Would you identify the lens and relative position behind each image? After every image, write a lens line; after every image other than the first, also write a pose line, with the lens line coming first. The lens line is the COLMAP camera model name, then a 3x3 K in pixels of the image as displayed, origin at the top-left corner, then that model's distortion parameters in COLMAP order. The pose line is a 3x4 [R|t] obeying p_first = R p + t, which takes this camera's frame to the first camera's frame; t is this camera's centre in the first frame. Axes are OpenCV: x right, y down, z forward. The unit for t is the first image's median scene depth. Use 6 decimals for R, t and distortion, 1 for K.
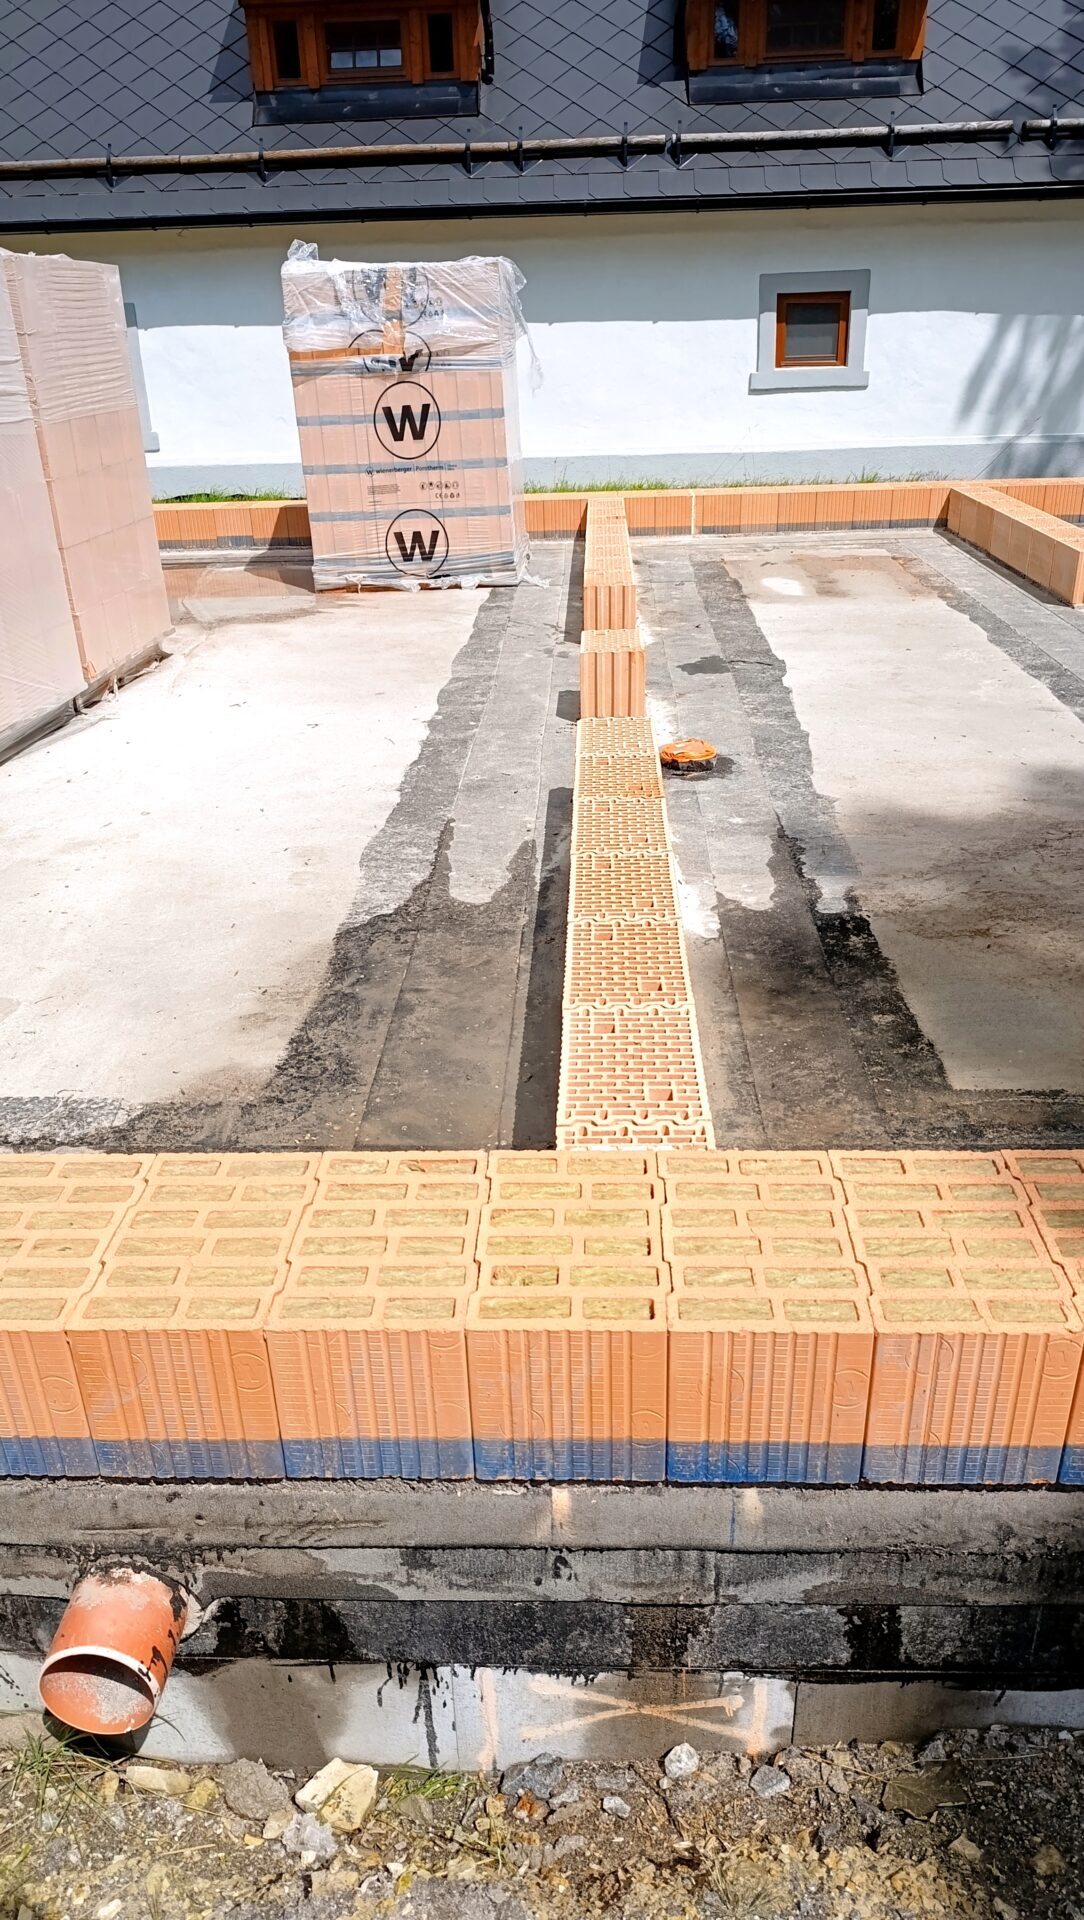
lens RADIAL K [[1305.8, 0, 532.2], [0, 1305.8, 971.1], [0, 0, 1]] dist [0.019301, -0.029545]
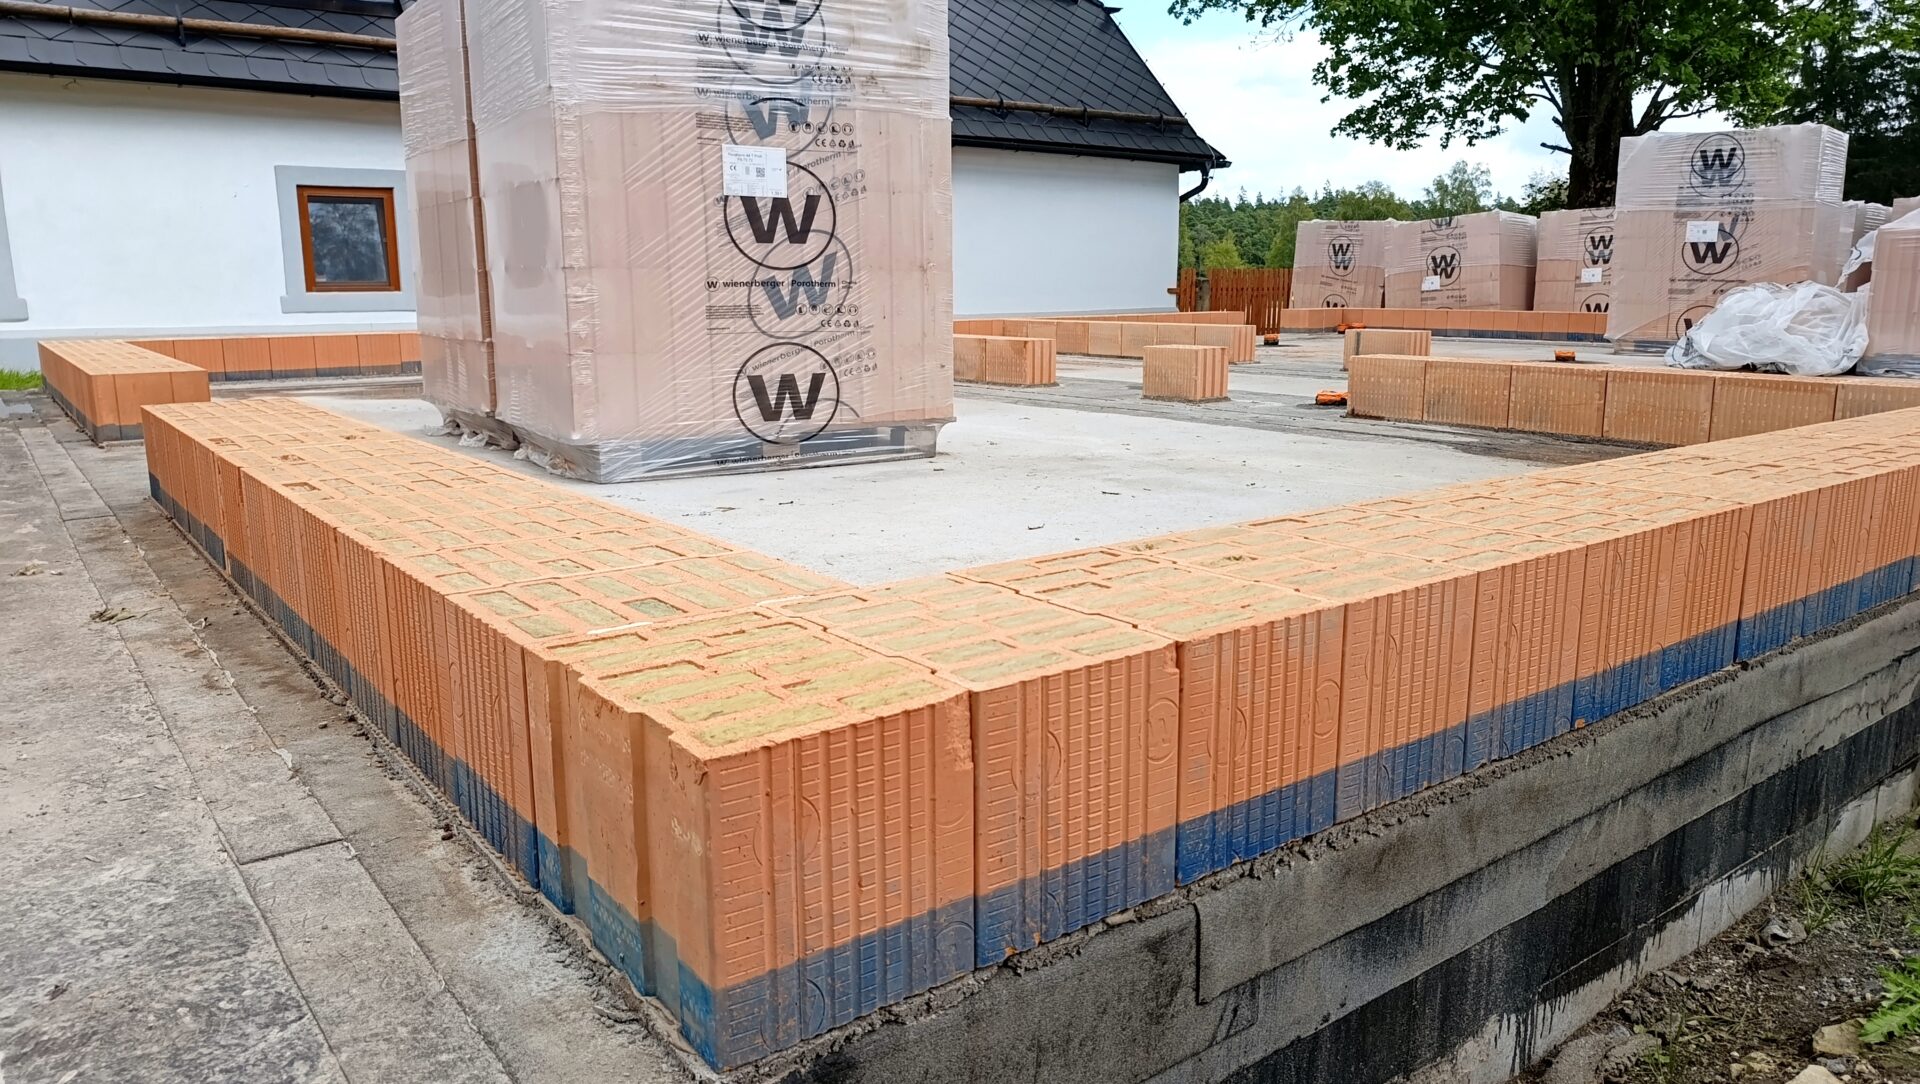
lens RADIAL K [[1305.8, 0, 967.4], [0, 1305.8, 544.9], [0, 0, 1]] dist [0.019301, -0.029545]
pose [[0.767033, -0.098764, 0.633961, -0.412512], [0.266252, 0.947985, -0.174454, 0.046882], [-0.583756, 0.302605, 0.753432, 0.078622]]
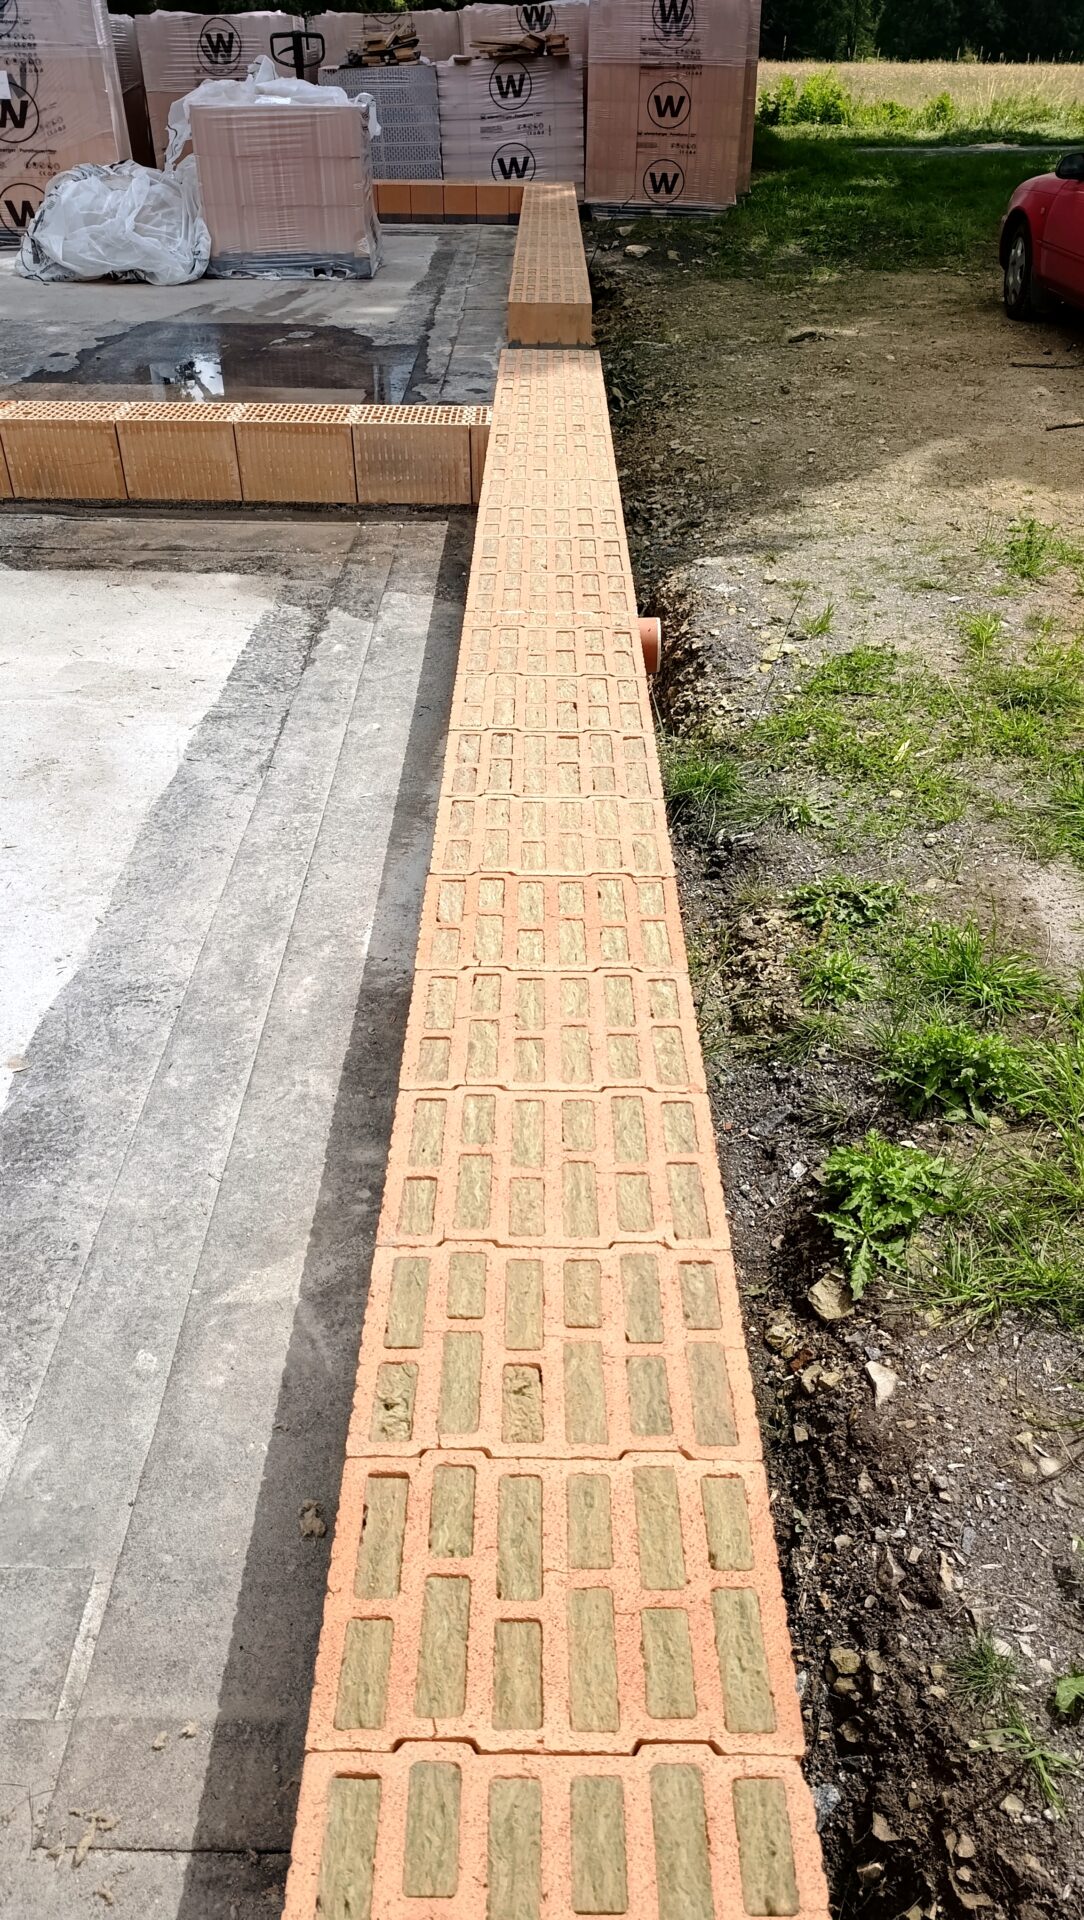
lens RADIAL K [[1305.8, 0, 548.1], [0, 1305.8, 957.0], [0, 0, 1]] dist [0.019301, -0.029545]
pose [[-0.039437, -0.558319, 0.828688, -0.373757], [0.432894, 0.737918, 0.517765, -0.048915], [-0.900582, 0.379153, 0.212592, 0.128358]]
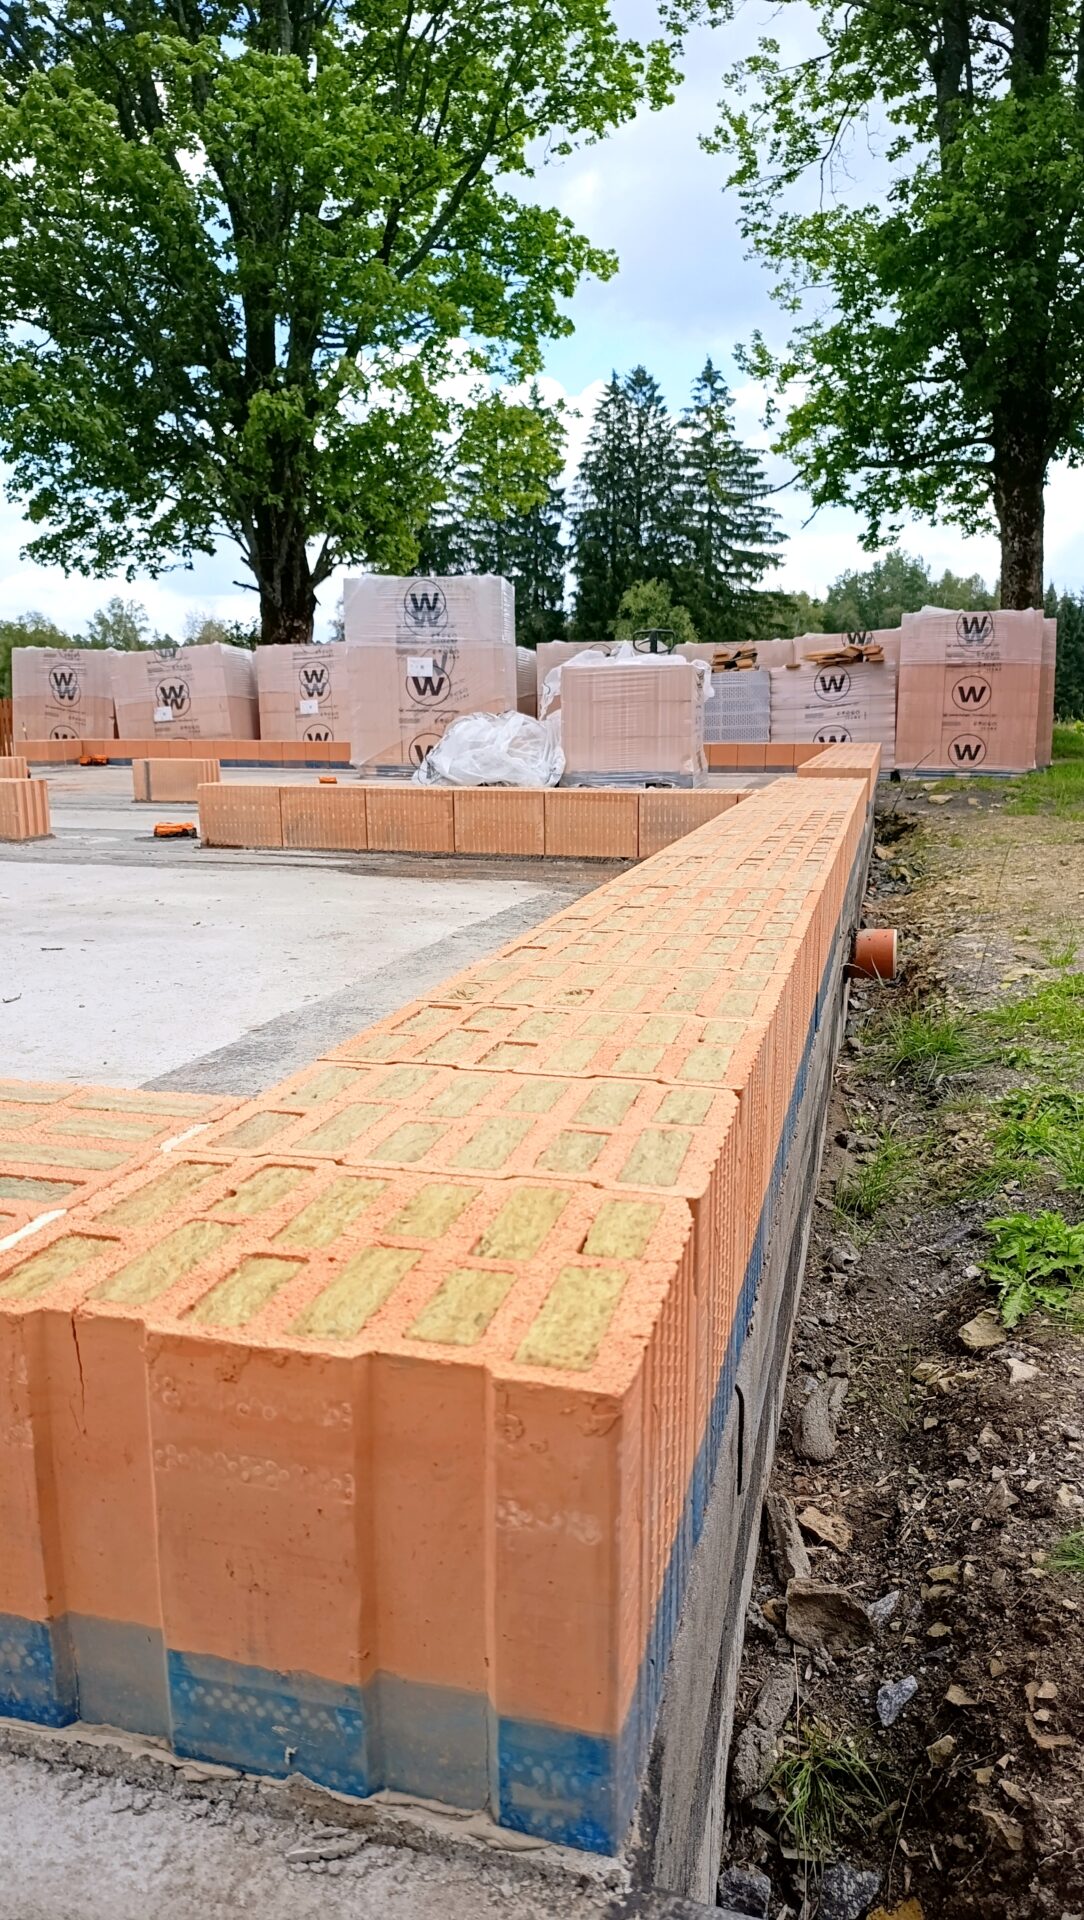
lens RADIAL K [[1305.8, 0, 541.1], [0, 1305.8, 971.7], [0, 0, 1]] dist [0.019301, -0.029545]
pose [[0.218577, -0.160802, 0.962479, -0.422775], [0.430702, 0.900954, 0.052711, 0.021895], [-0.875625, 0.403020, 0.266186, 0.135604]]
